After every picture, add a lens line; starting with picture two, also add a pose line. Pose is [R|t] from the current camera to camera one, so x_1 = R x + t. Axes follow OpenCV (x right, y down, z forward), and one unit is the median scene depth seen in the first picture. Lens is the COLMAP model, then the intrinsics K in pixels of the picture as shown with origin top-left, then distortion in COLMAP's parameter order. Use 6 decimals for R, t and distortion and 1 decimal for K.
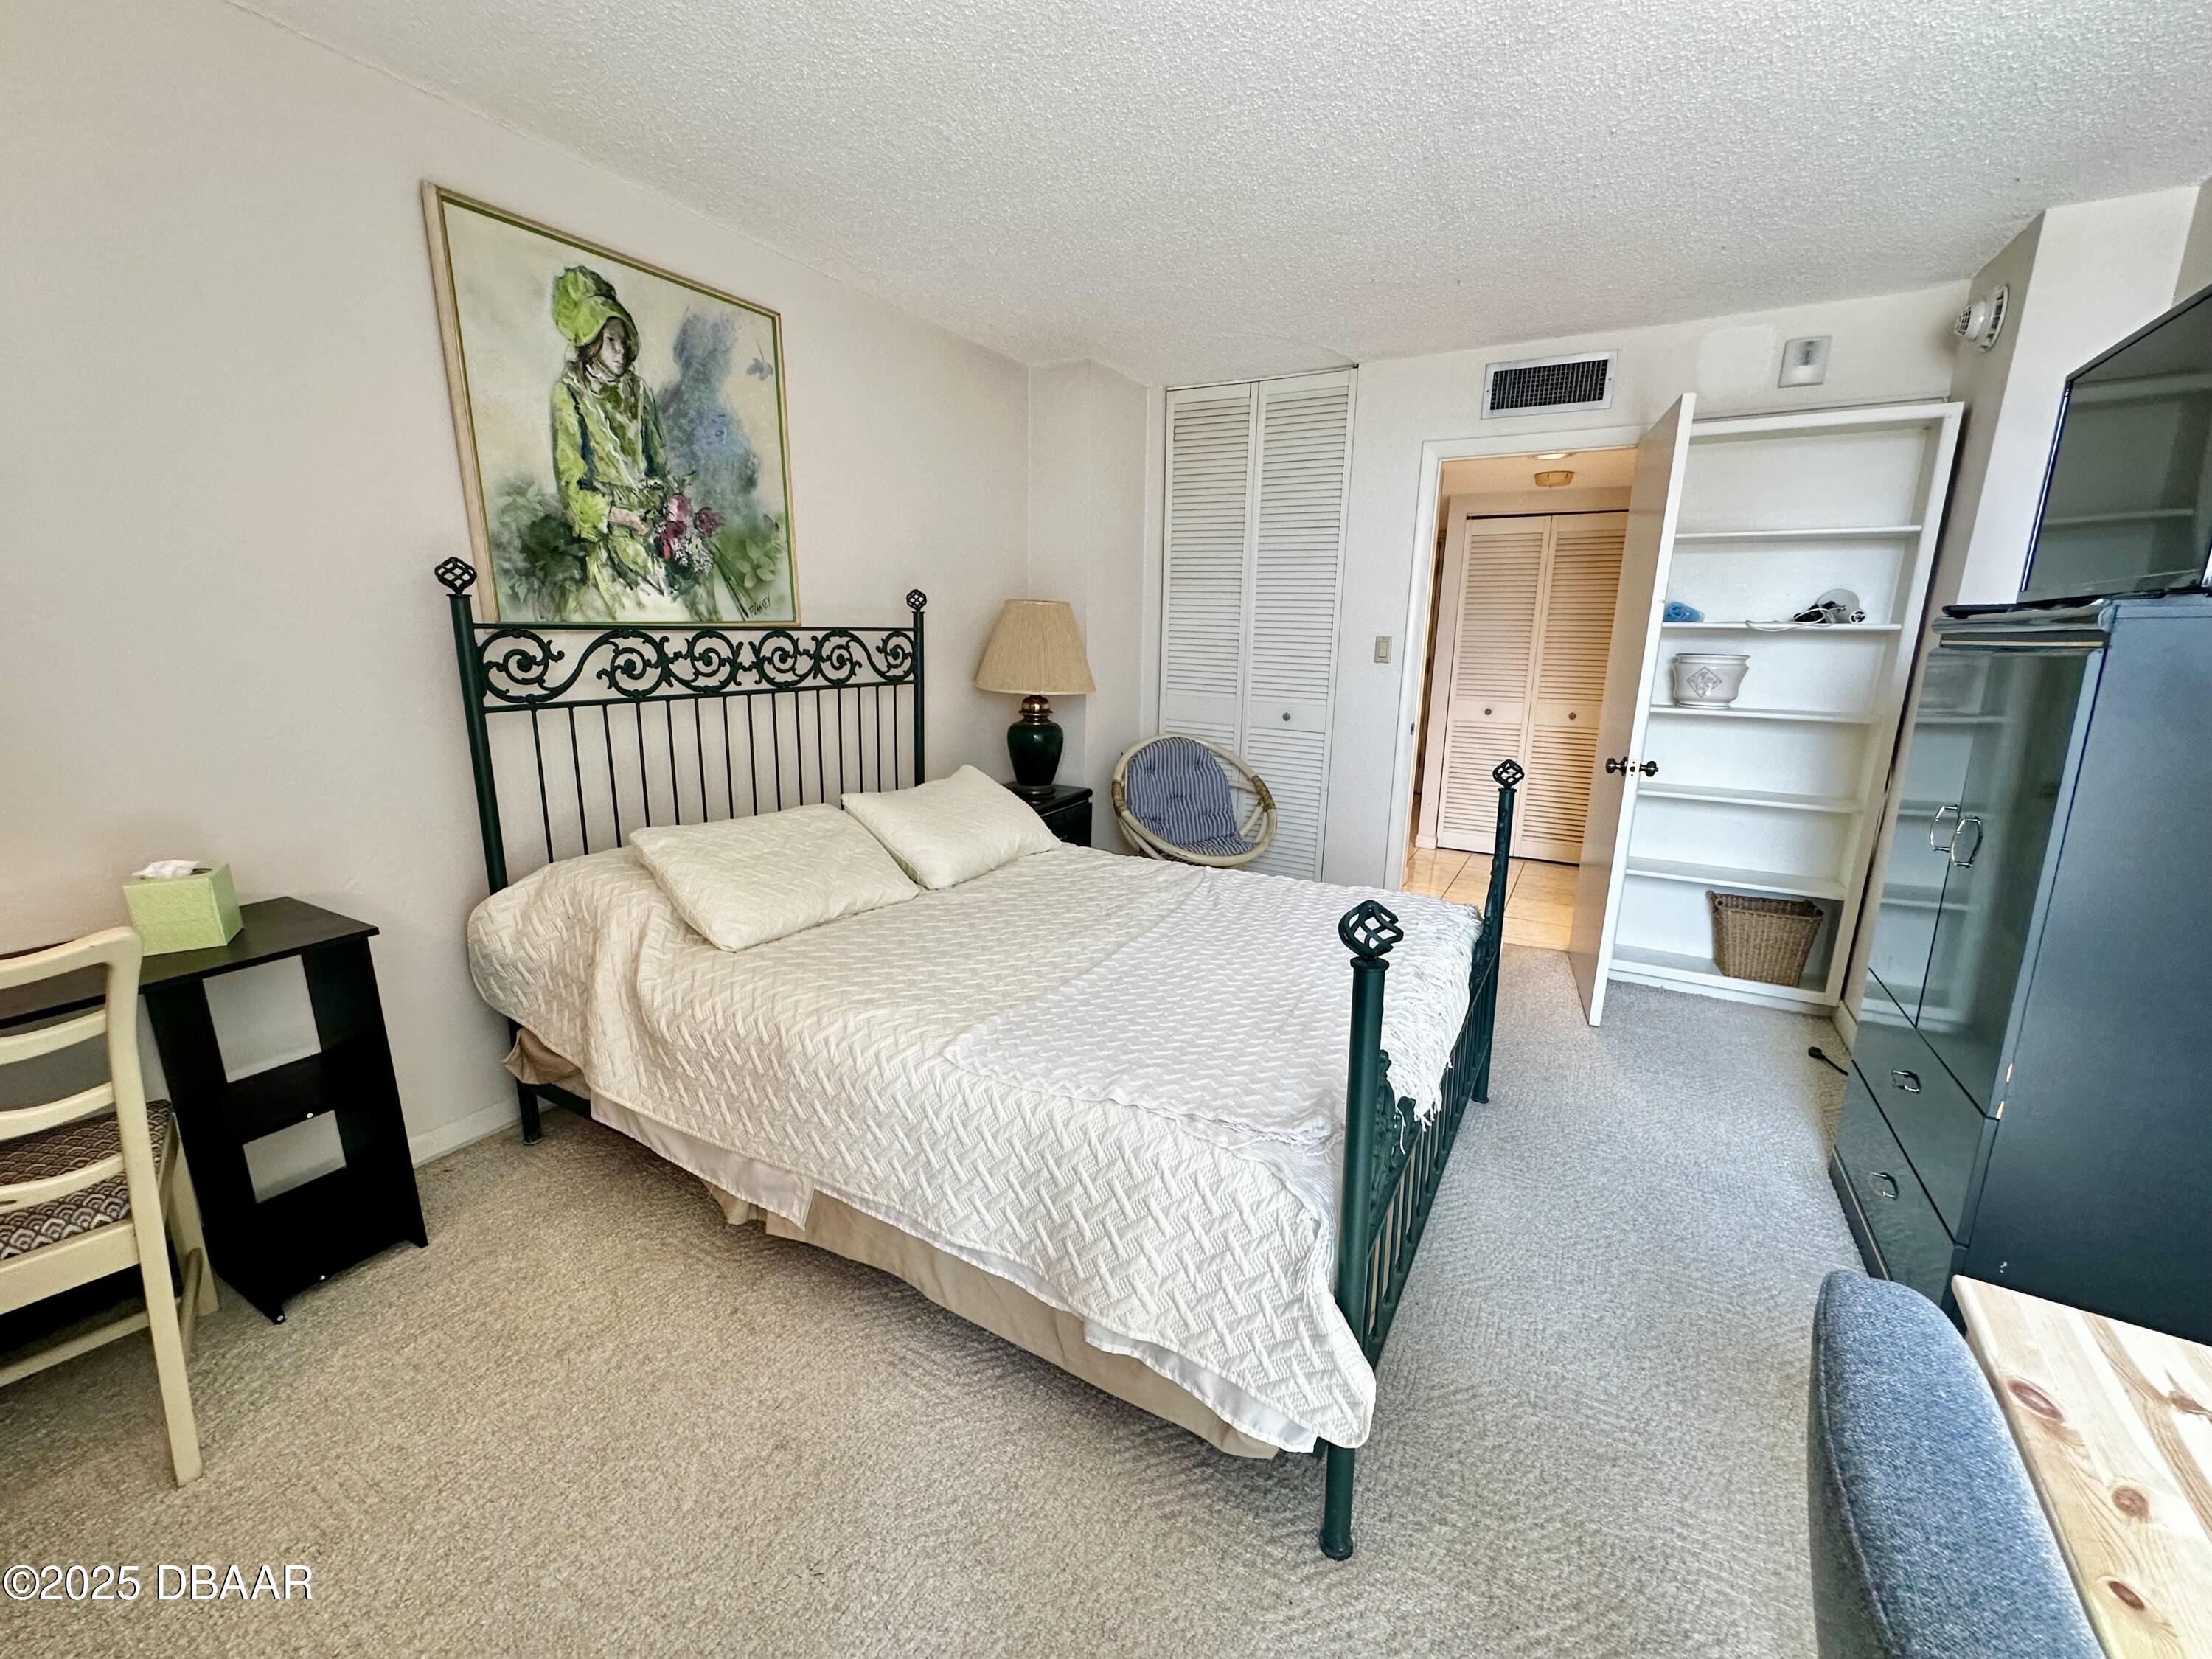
lens RADIAL K [[880.0, 0, 1106.0], [0, 880.0, 829.5], [0, 0, 1]] dist [-0.004901, 0.000591]
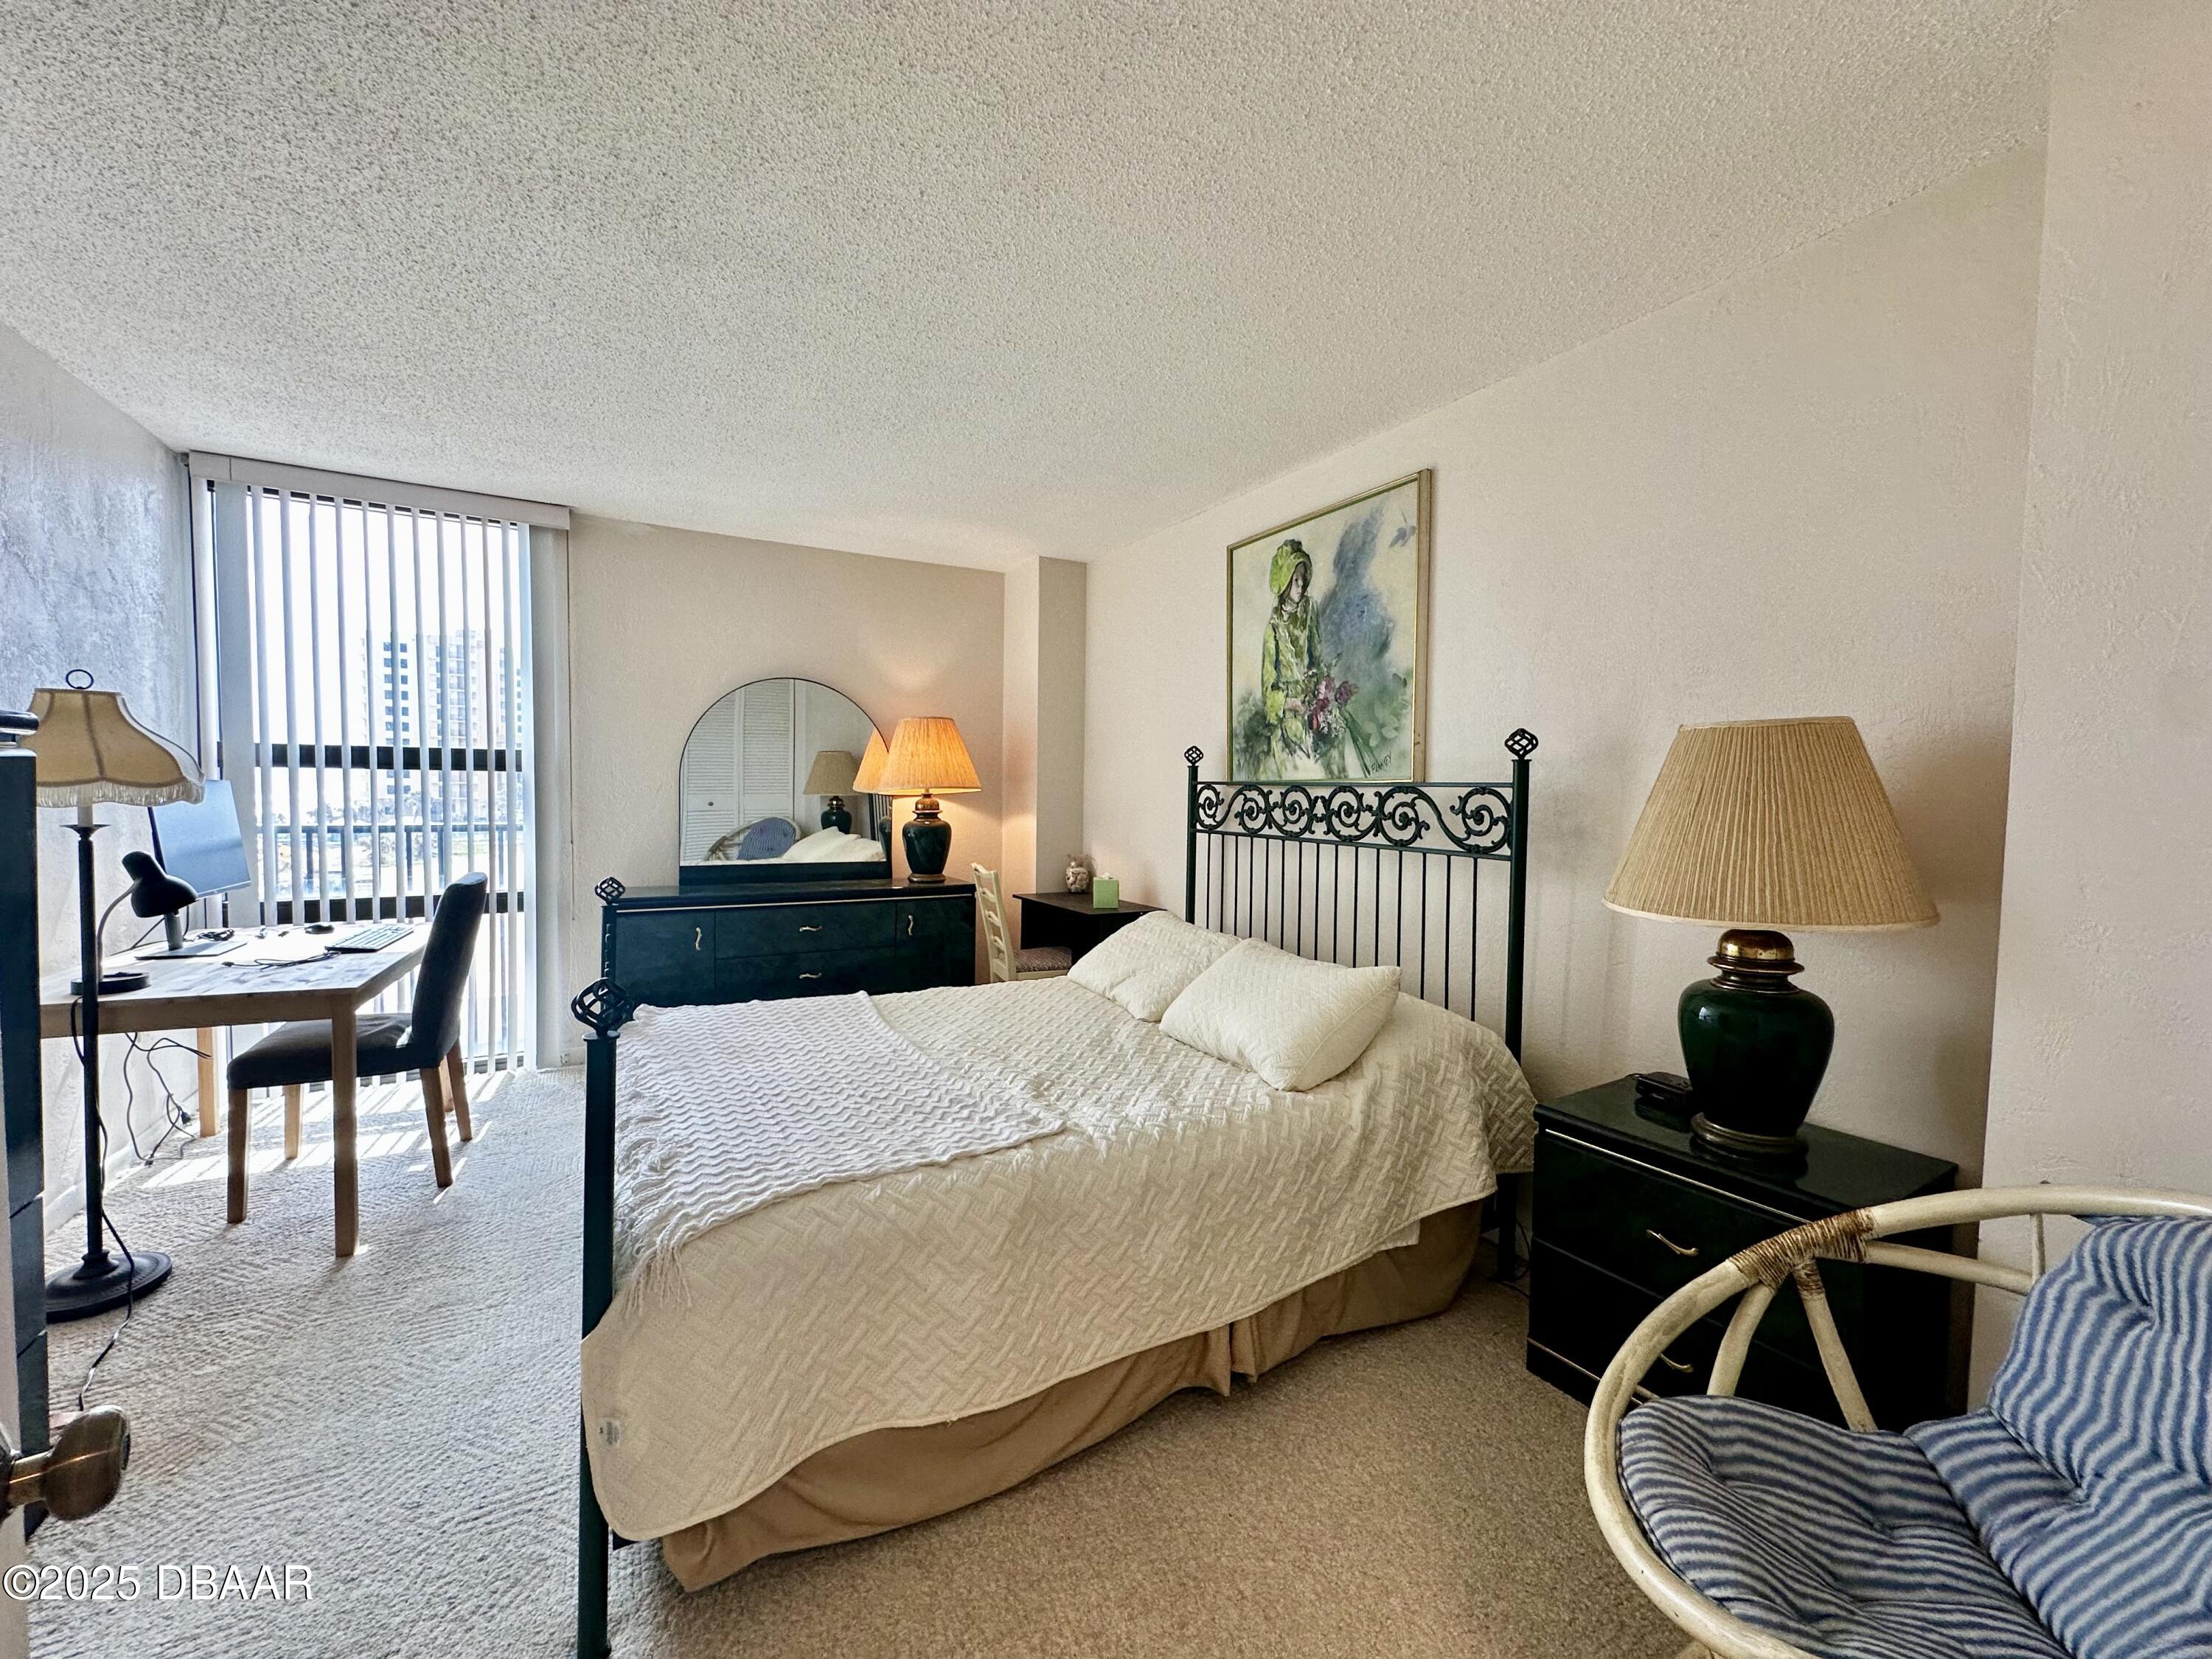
lens RADIAL K [[880.0, 0, 1106.0], [0, 880.0, 829.5], [0, 0, 1]] dist [-0.004901, 0.000591]
pose [[-0.511724, 0.029392, -0.858647, 0.696840], [-0.203825, 0.966729, 0.154565, -0.295480], [0.834622, 0.254109, -0.488707, 1.356723]]
